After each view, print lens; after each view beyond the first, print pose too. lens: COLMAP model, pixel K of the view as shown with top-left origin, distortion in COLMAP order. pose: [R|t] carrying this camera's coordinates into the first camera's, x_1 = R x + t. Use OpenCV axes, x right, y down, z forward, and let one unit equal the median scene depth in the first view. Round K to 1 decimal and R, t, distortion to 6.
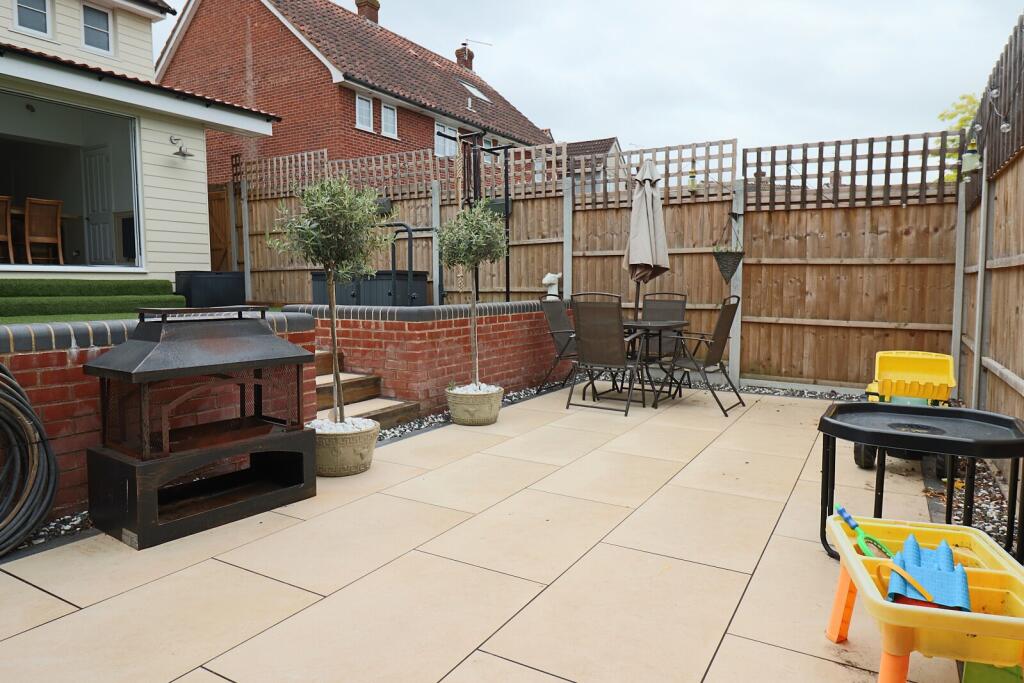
lens RADIAL K [[619.2, 0, 513.9], [0, 619.2, 327.6], [0, 0, 1]] dist [0.002251, -0.018683]
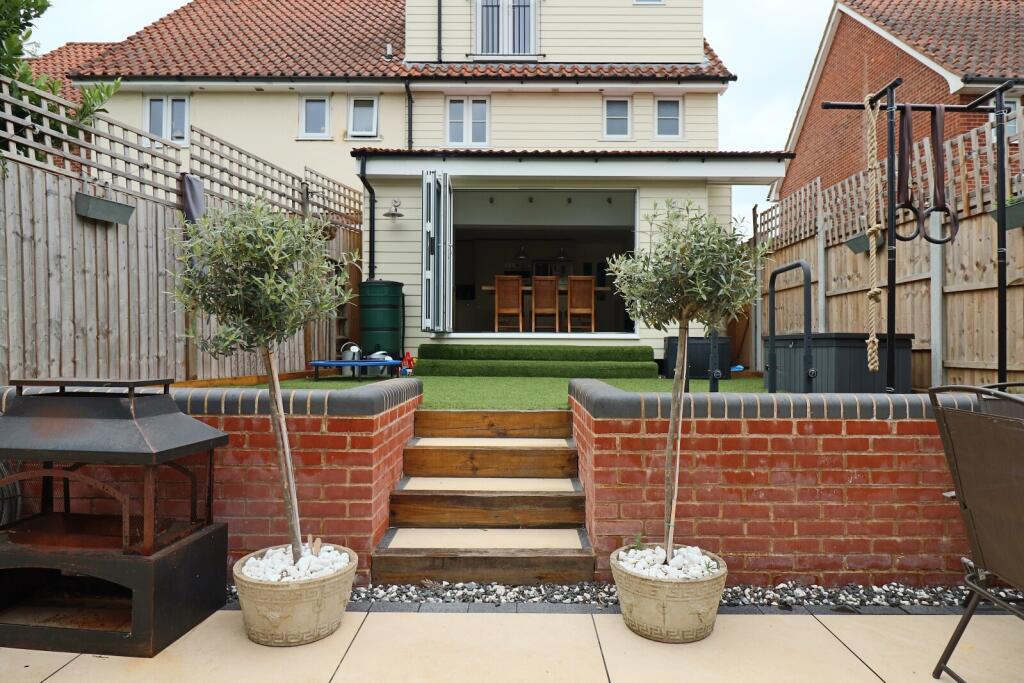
lens RADIAL K [[619.2, 0, 513.9], [0, 619.2, 327.6], [0, 0, 1]] dist [0.002251, -0.018683]
pose [[0.510491, -0.023567, -0.859560, 0.194483], [-0.067314, 0.995461, -0.067271, -0.030576], [0.857244, 0.092202, 0.506587, 0.372061]]
